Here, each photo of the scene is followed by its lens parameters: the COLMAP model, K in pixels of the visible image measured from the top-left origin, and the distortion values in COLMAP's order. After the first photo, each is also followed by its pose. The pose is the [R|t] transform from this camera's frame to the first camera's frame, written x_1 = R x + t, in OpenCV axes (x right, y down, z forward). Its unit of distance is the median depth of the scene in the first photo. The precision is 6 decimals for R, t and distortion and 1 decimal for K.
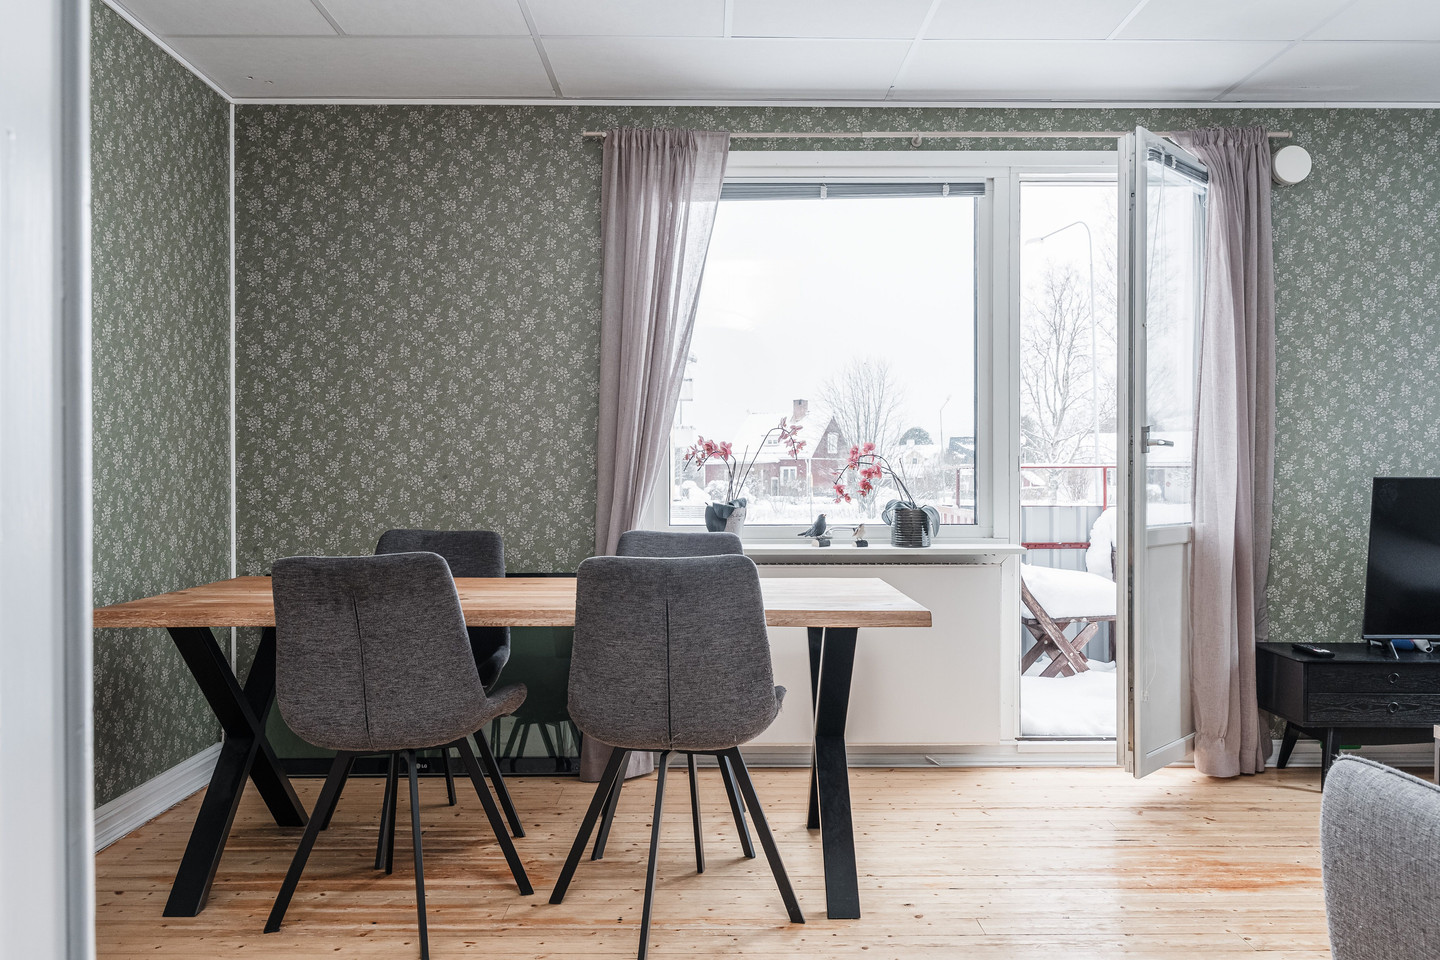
lens RADIAL K [[1118.2, 0, 718.0], [0, 1118.2, 481.8], [0, 0, 1]] dist [0.004130, -0.002949]
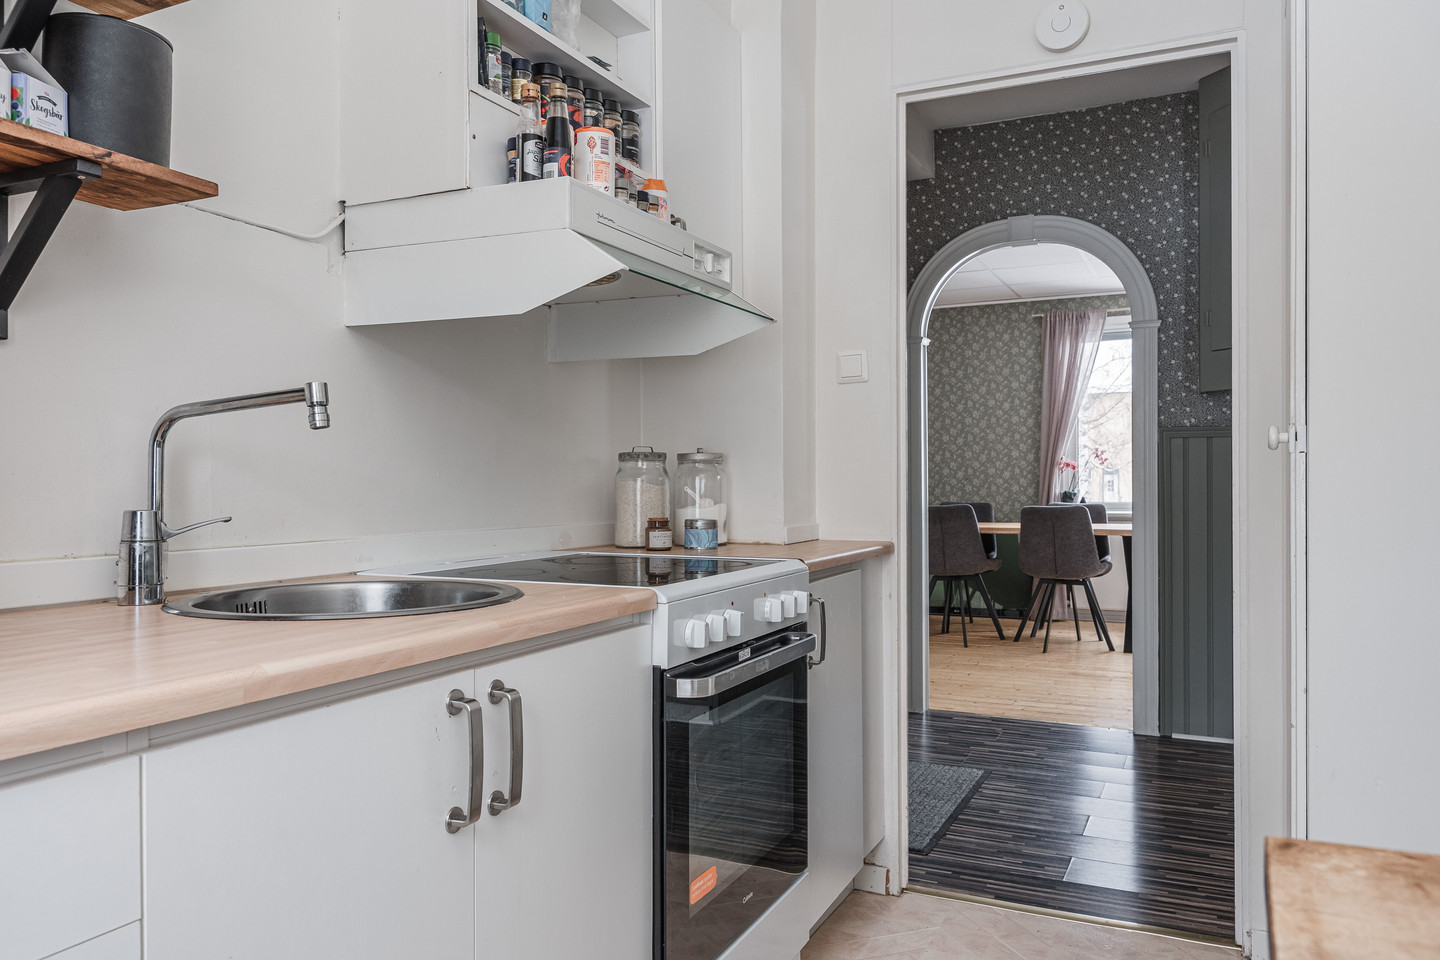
lens RADIAL K [[1085.3, 0, 719.2], [0, 1085.3, 486.1], [0, 0, 1]] dist [0.049110, 0.001337]
pose [[0.903321, -0.006476, -0.428916, 0.222453], [0.005110, 0.999978, -0.004336, 0.015489], [0.428935, 0.001725, 0.903334, -1.090482]]
